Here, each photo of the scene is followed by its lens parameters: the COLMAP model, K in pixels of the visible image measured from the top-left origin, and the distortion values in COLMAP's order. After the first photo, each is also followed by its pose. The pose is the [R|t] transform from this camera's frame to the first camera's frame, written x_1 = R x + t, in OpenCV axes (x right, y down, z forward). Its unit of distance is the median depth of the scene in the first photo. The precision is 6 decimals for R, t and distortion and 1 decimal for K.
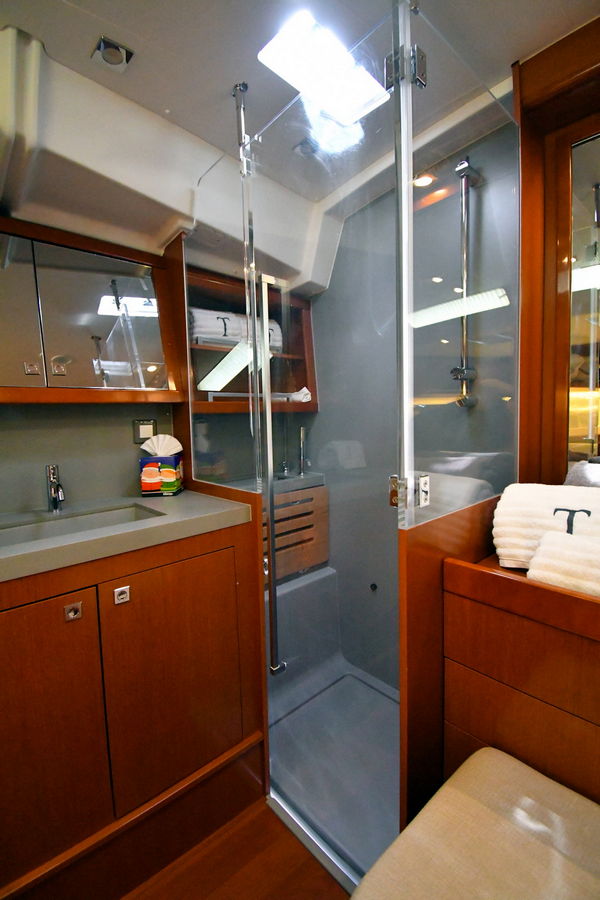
lens RADIAL K [[408.6, 0, 300.9], [0, 408.6, 445.5], [0, 0, 1]] dist [0.021382, -0.026863]
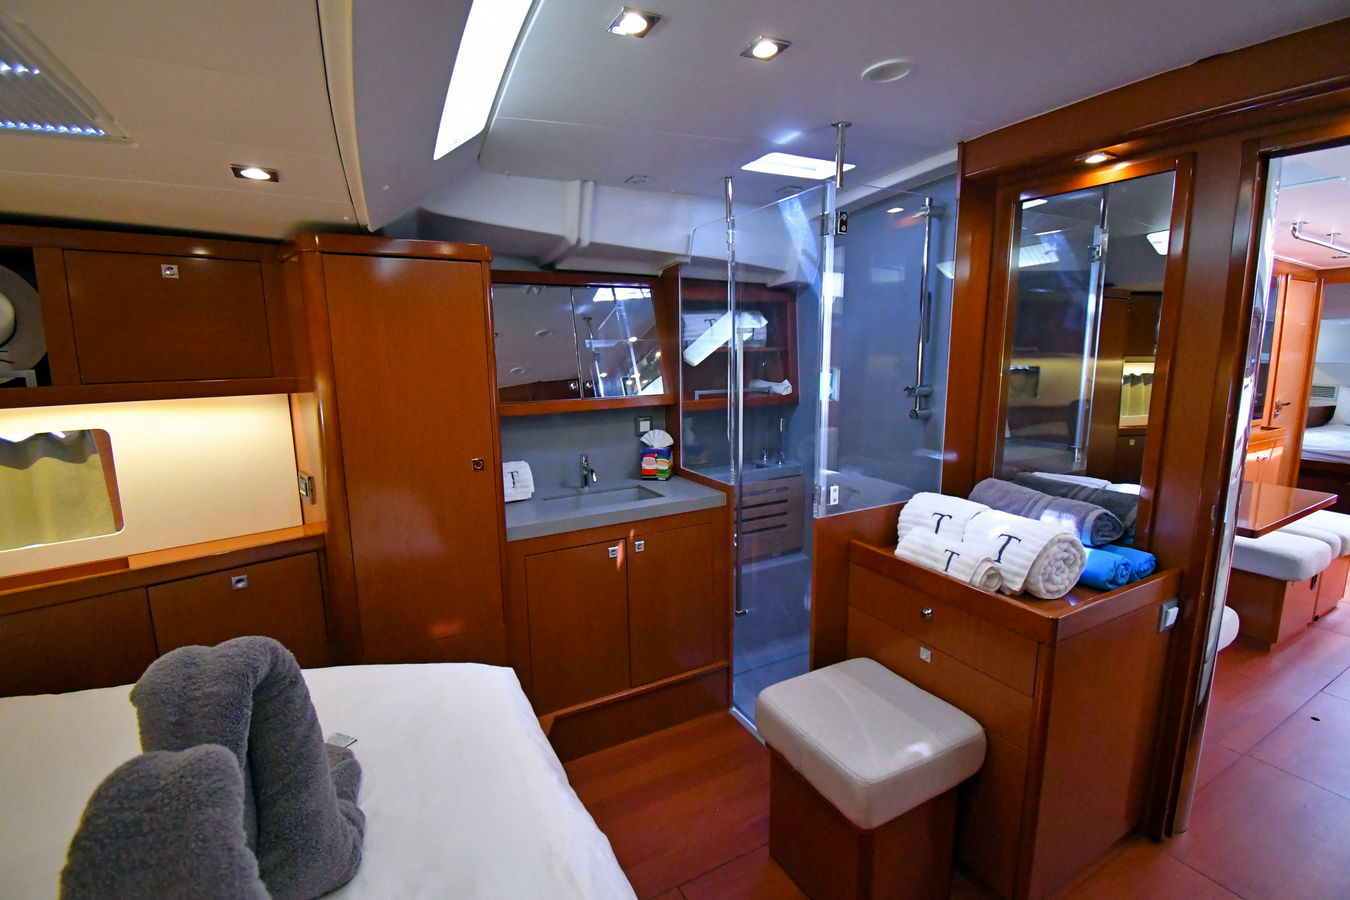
lens RADIAL K [[612.9, 0, 675.5], [0, 612.9, 446.2], [0, 0, 1]] dist [0.021382, -0.026863]
pose [[0.972425, 0.049996, -0.227796, 0.136726], [-0.029085, 0.995124, 0.094248, -0.156927], [0.231397, -0.085024, 0.969137, -0.789466]]
